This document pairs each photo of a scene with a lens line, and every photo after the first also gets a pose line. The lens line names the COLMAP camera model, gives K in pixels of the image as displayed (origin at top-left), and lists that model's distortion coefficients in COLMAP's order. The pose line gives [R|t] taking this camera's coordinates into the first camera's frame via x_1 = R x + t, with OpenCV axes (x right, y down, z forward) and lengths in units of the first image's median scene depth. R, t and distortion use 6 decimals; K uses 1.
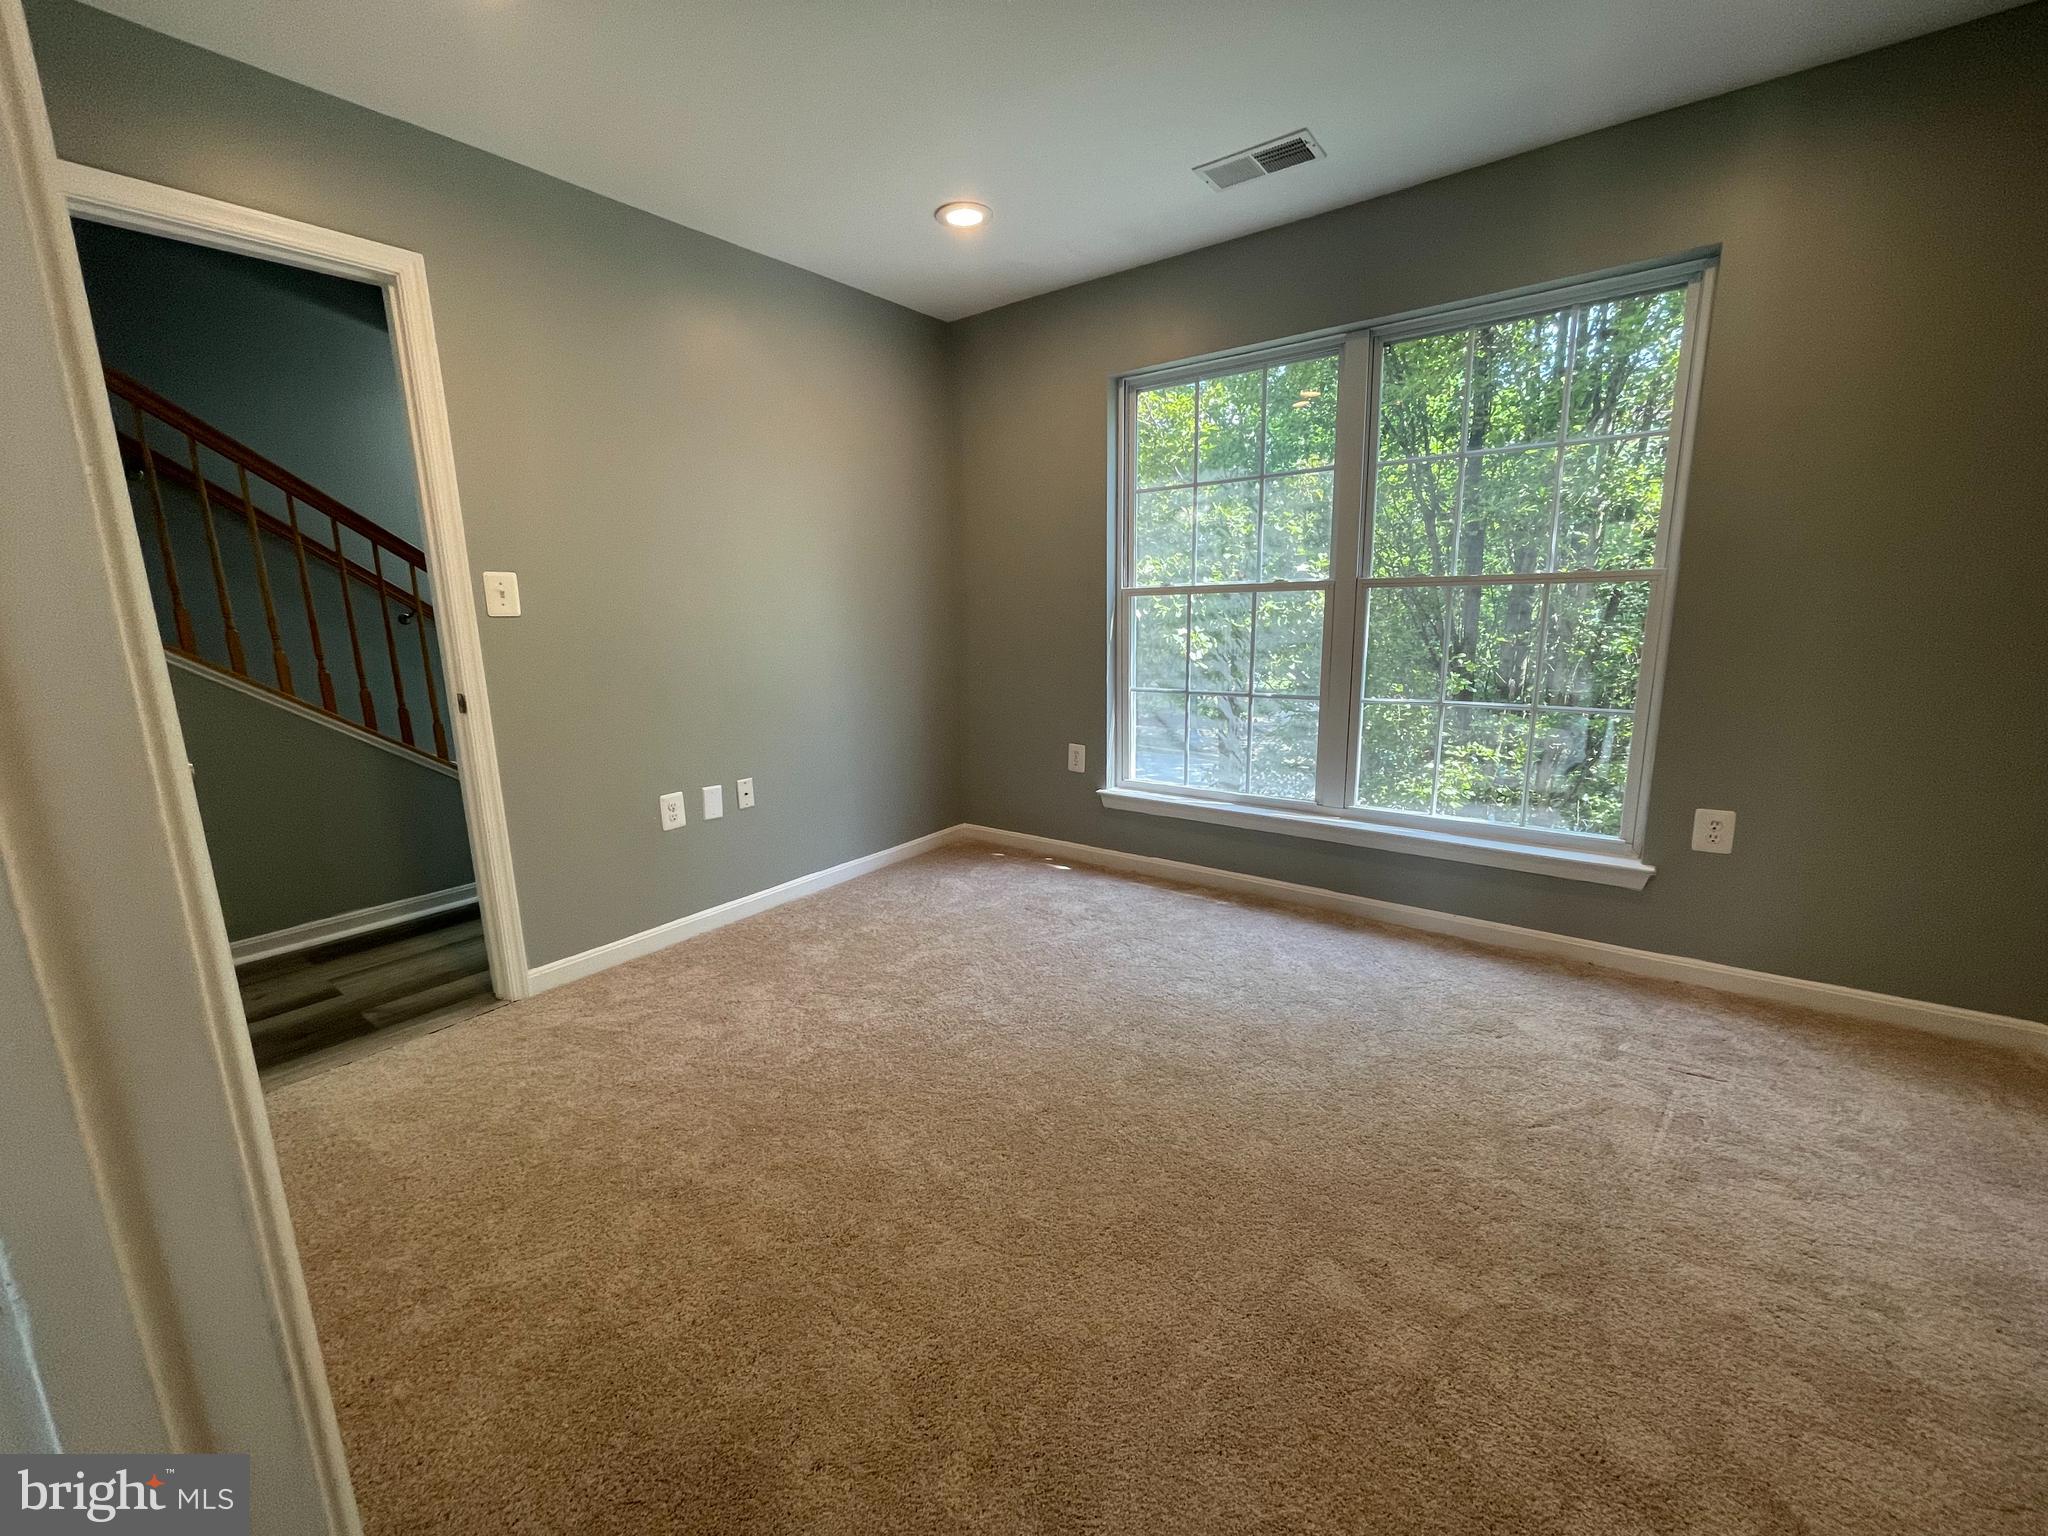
lens RADIAL K [[834.8, 0, 1015.2], [0, 834.8, 767.1], [0, 0, 1]] dist [0.001368, 0.000242]
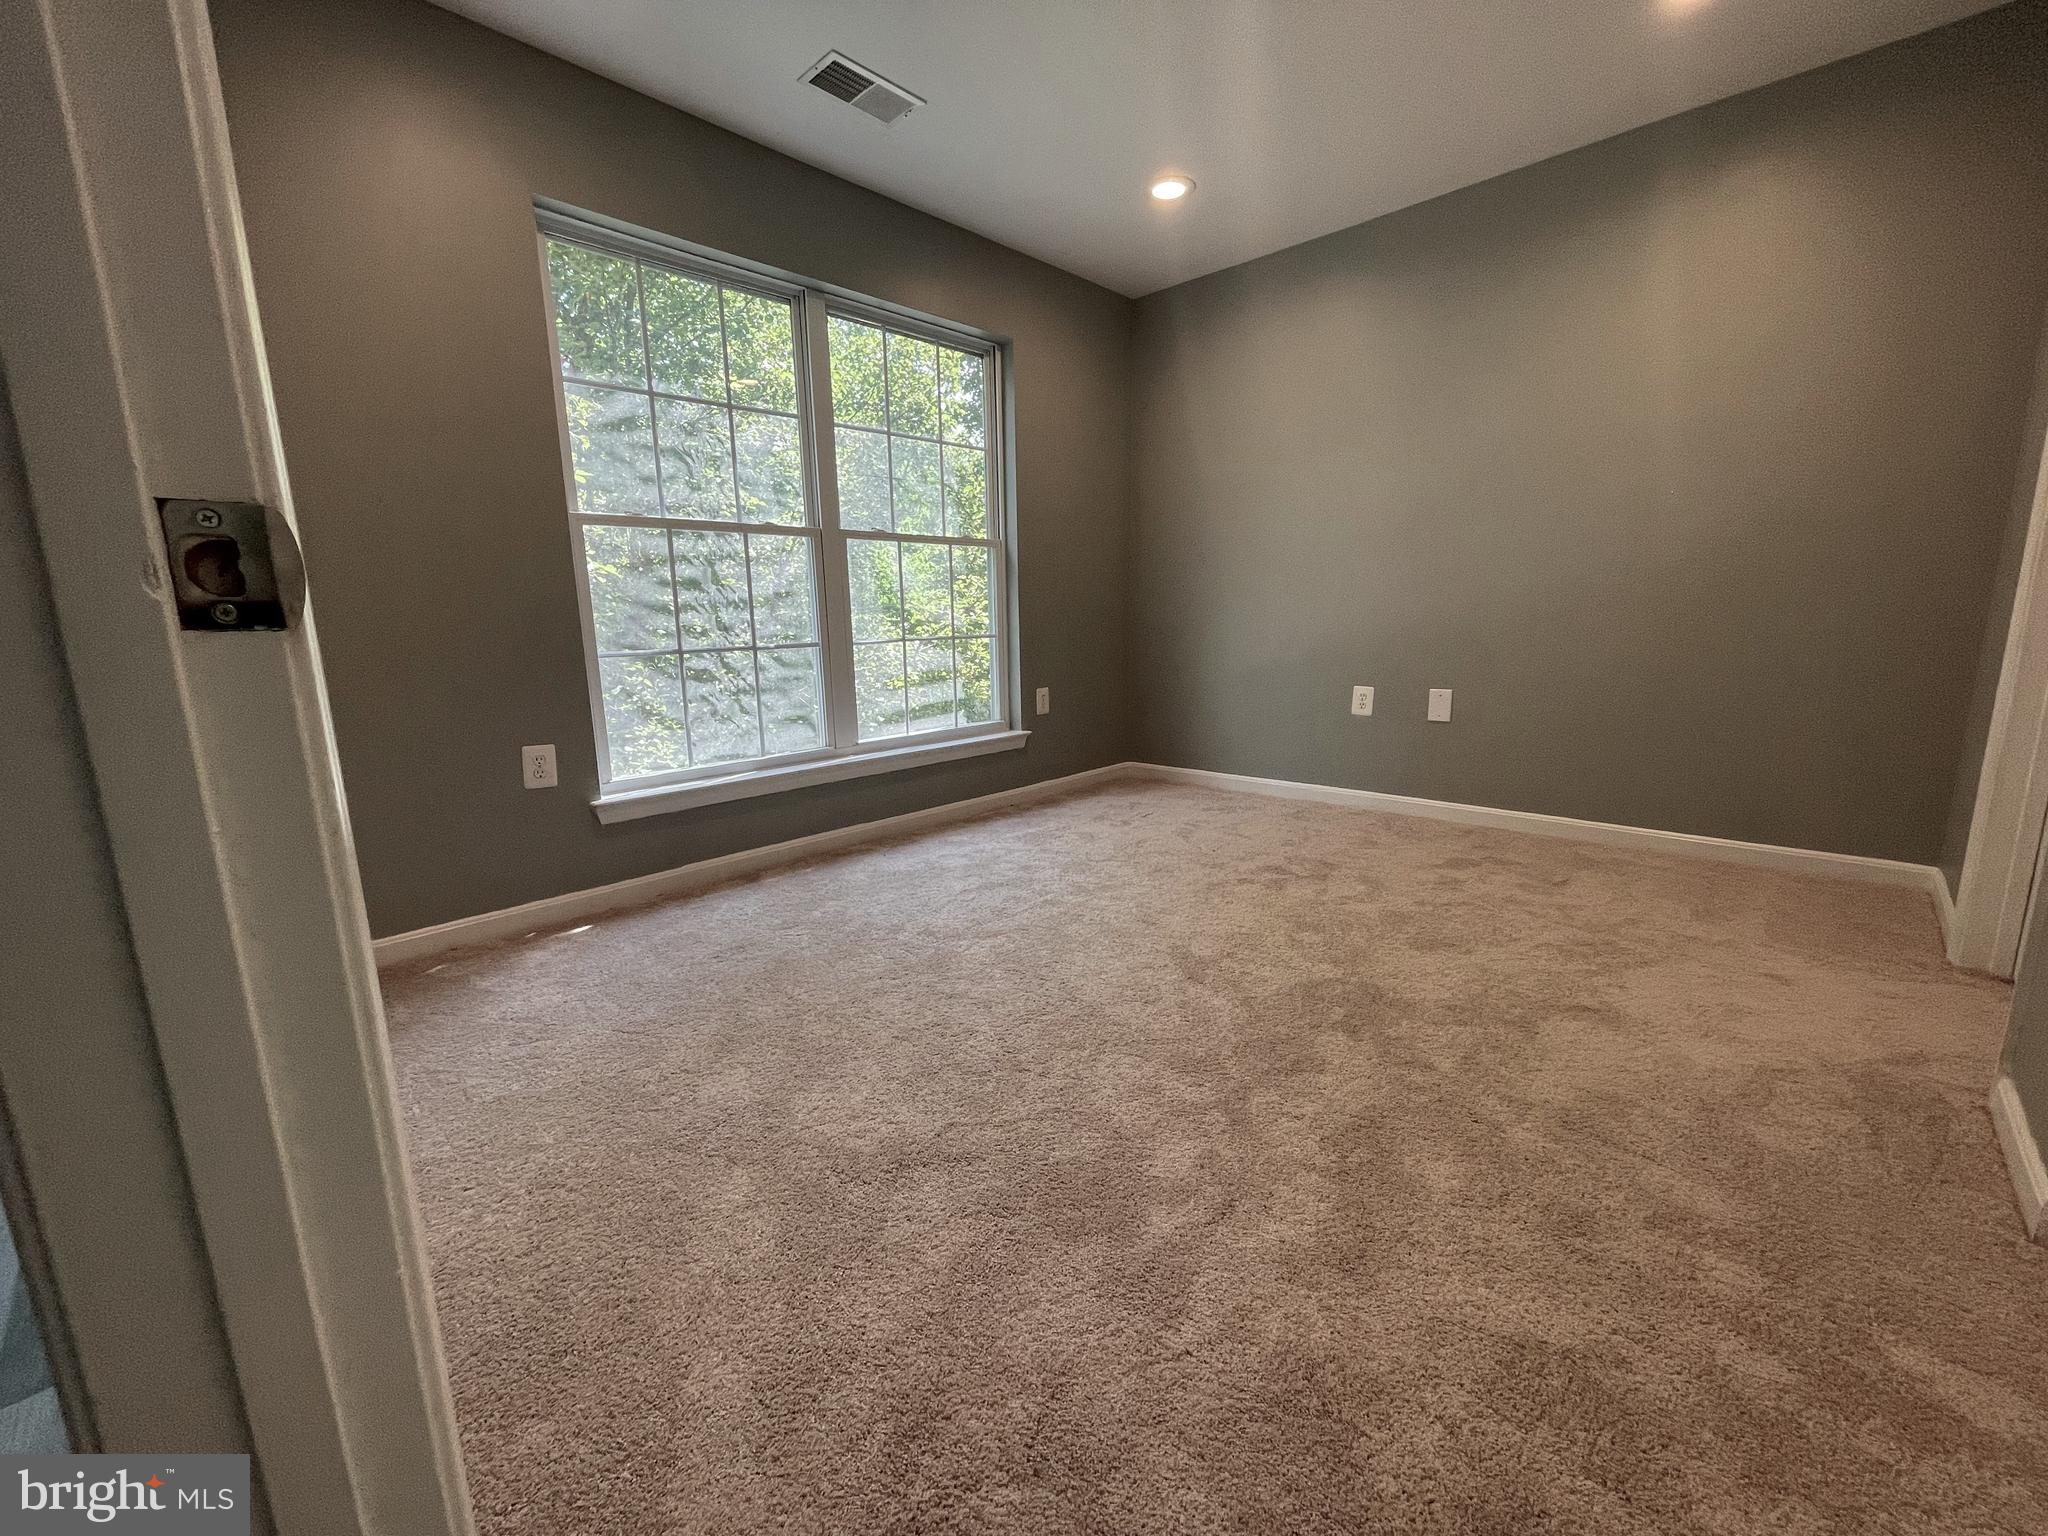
lens RADIAL K [[818.3, 0, 1024.0], [0, 818.3, 768.0], [0, 0, 1]] dist [0.001752, 0.000342]
pose [[0.119370, -0.163572, 0.979283, -0.574479], [0.216831, 0.966821, 0.135060, -0.015929], [-0.968883, 0.196217, 0.150877, 0.601333]]
